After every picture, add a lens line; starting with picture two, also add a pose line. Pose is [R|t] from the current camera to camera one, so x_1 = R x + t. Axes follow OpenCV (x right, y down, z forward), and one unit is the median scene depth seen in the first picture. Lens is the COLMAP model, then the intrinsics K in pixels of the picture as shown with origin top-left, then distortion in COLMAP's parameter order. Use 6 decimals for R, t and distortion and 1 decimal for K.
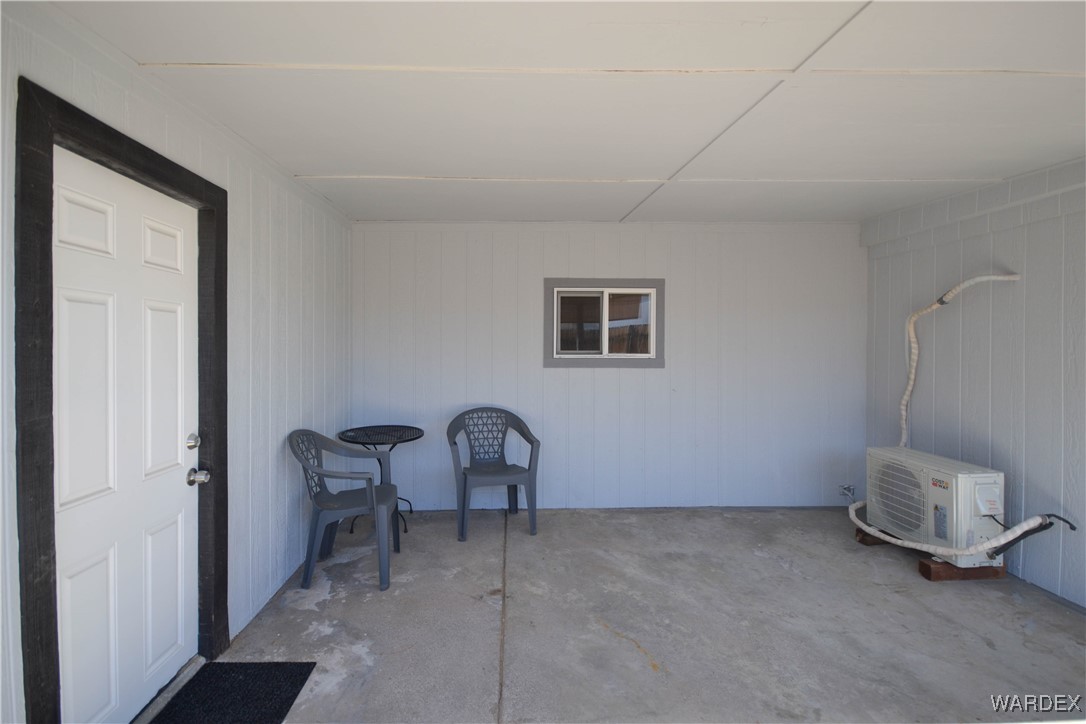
lens RADIAL K [[495.4, 0, 534.4], [0, 495.4, 357.3], [0, 0, 1]] dist [0.002788, -0.004755]
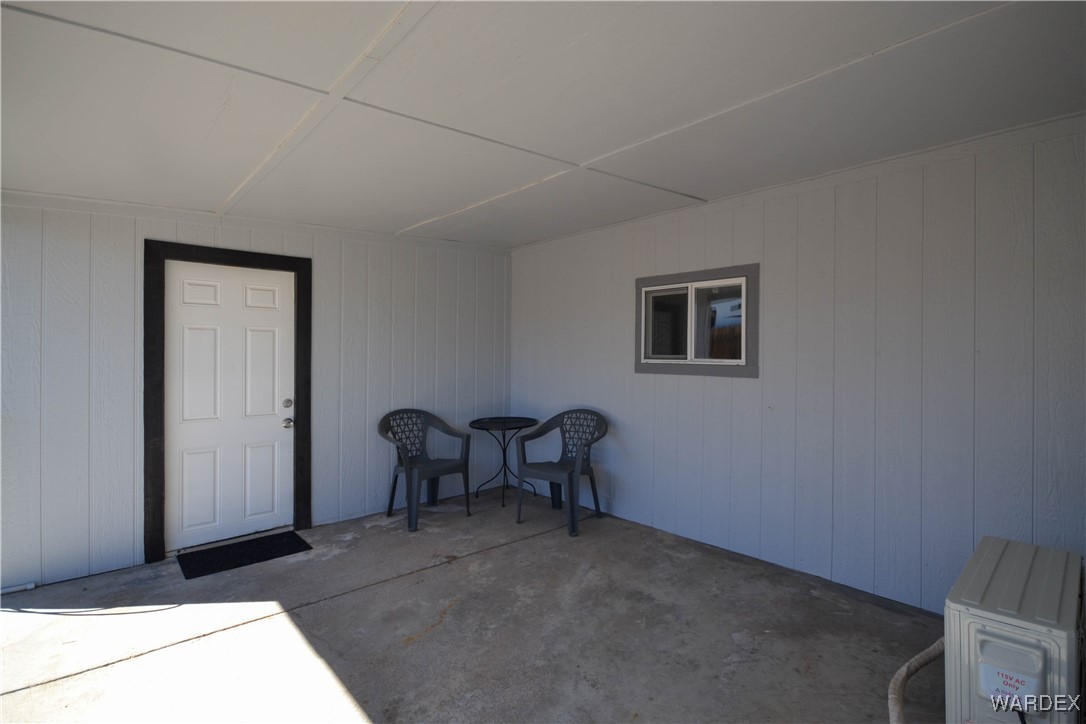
lens RADIAL K [[495.4, 0, 532.8], [0, 495.4, 357.4], [0, 0, 1]] dist [0.002788, -0.004755]
pose [[0.674675, 0.008870, -0.738061, 0.653967], [-0.017453, 0.999840, -0.003938, -0.001920], [0.737908, 0.015538, 0.674722, 0.238190]]
